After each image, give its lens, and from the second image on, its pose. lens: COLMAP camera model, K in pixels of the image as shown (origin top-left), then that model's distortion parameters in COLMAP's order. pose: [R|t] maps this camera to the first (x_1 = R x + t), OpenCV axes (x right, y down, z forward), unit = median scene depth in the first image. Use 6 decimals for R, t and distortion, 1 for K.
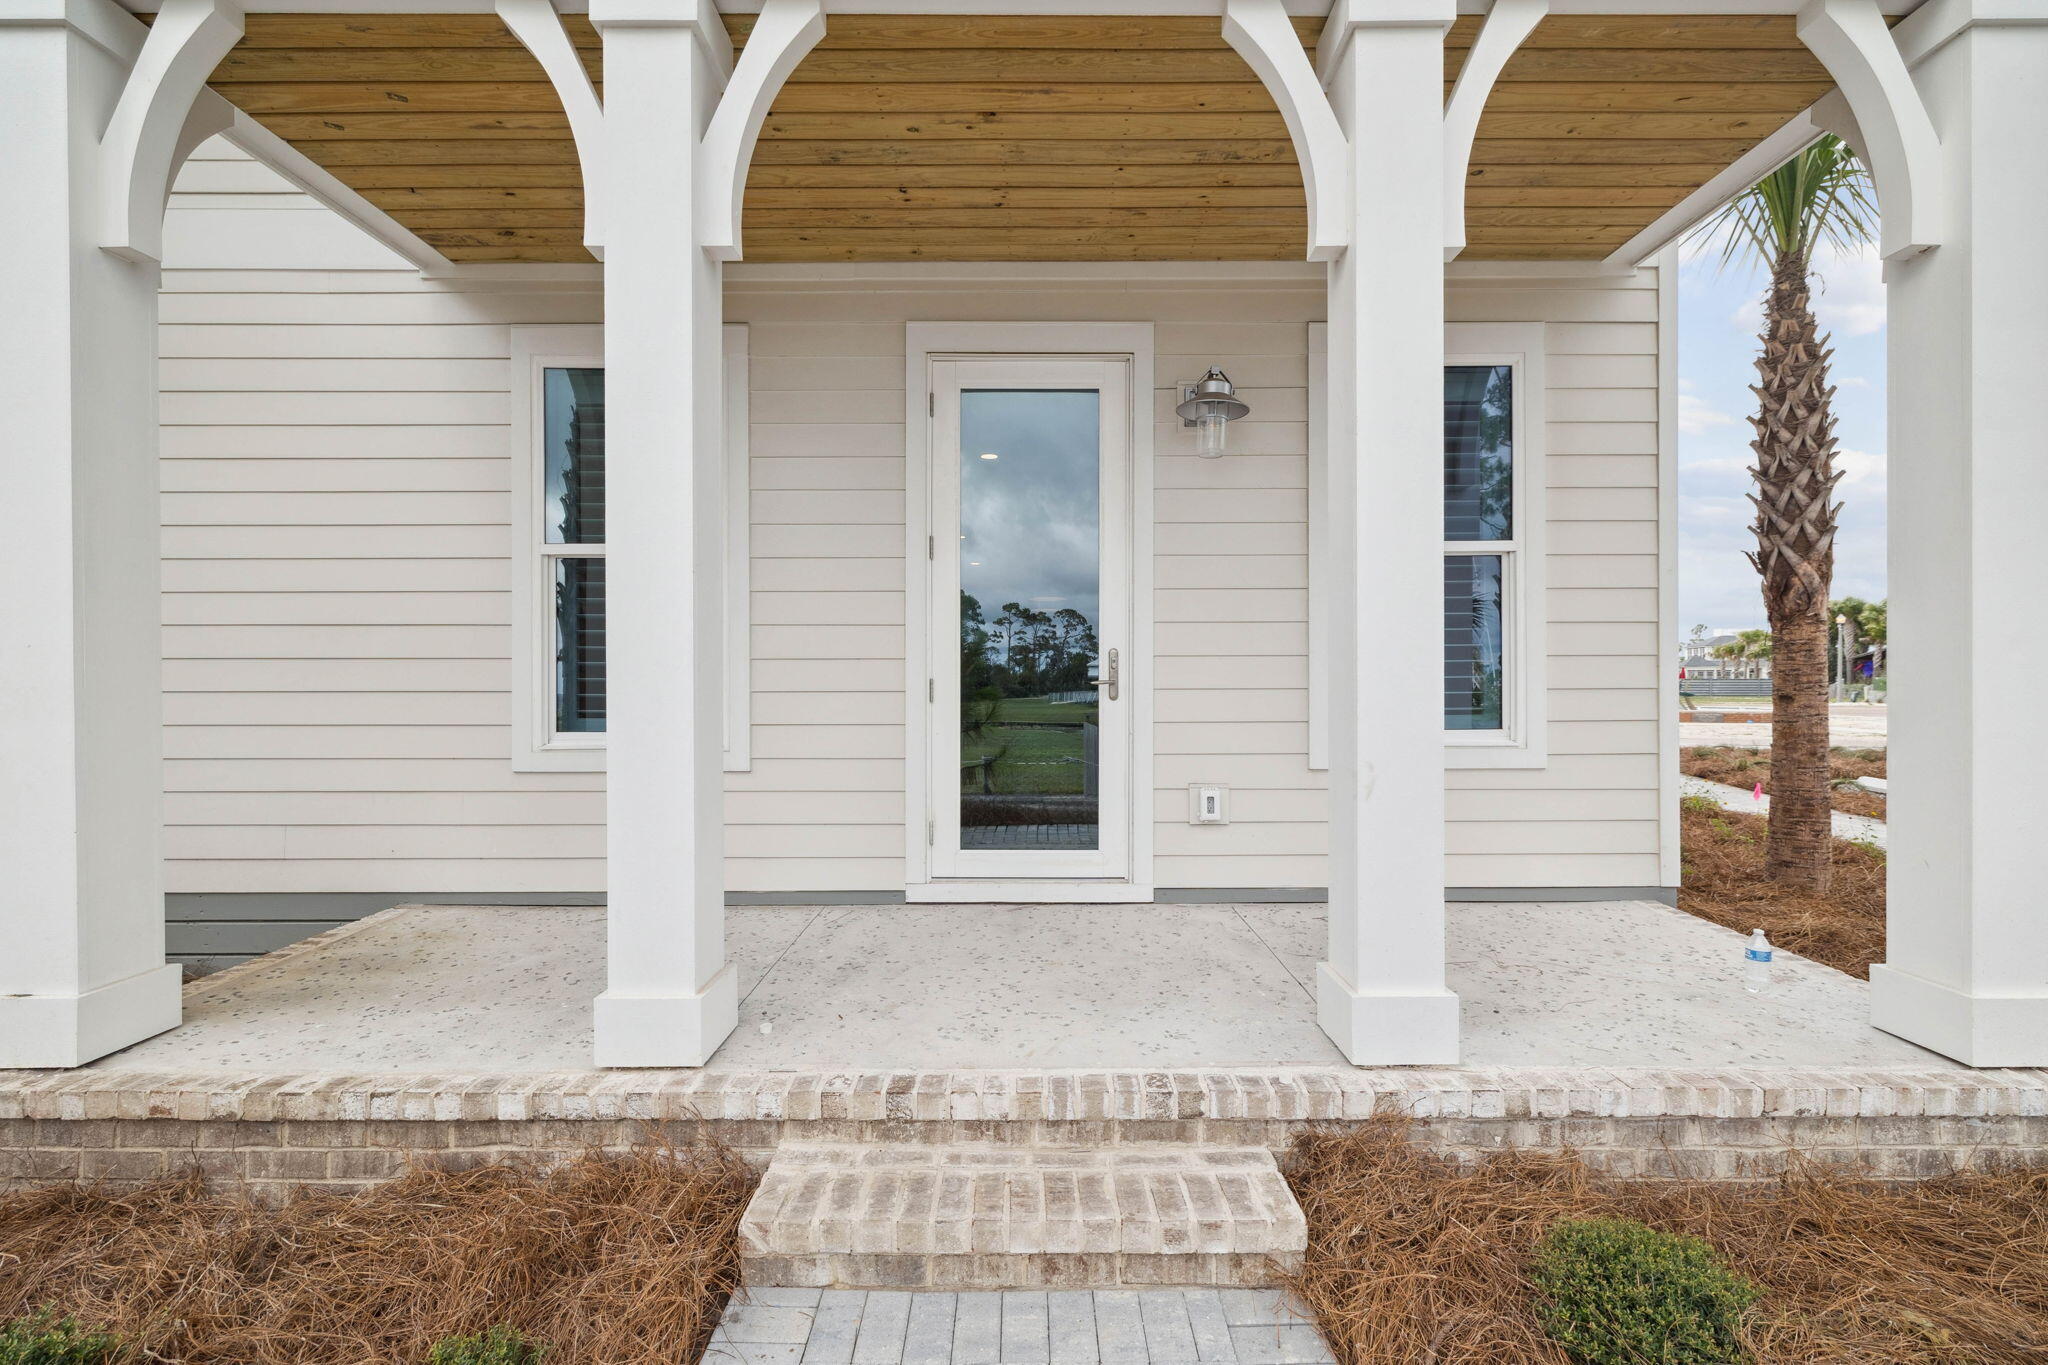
lens RADIAL K [[874.0, 0, 1026.4], [0, 874.0, 687.8], [0, 0, 1]] dist [0.003204, -0.000049]
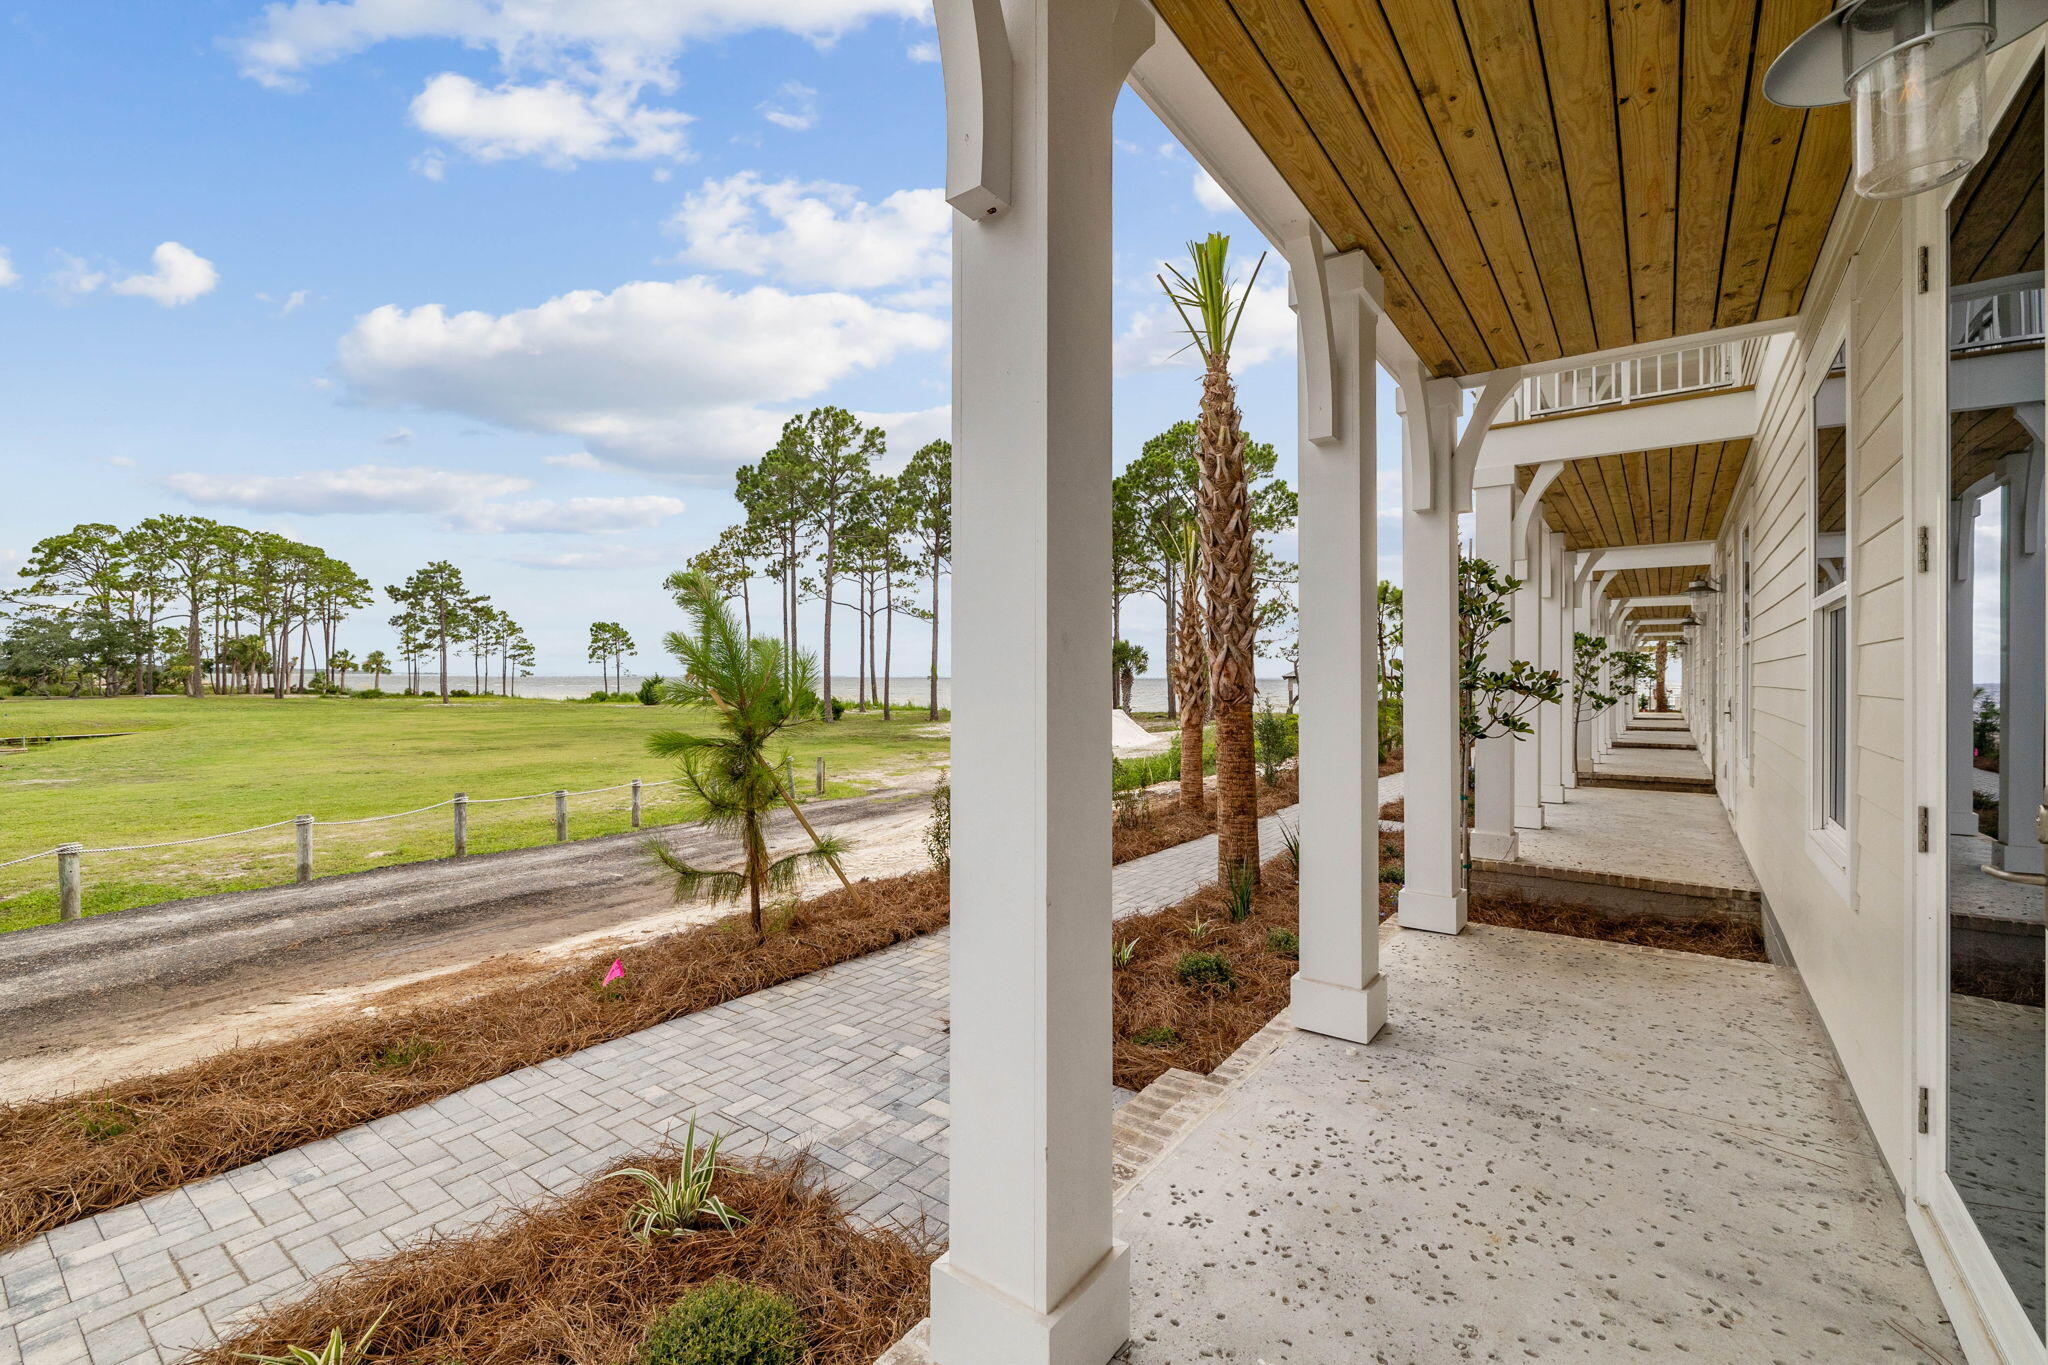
lens RADIAL K [[874.0, 0, 1026.6], [0, 874.0, 675.3], [0, 0, 1]] dist [0.003204, -0.000049]
pose [[-0.600568, 0.001241, -0.799573, 0.778621], [-0.002486, 0.999991, 0.003419, -0.111902], [0.799570, 0.004041, -0.600559, 1.127935]]
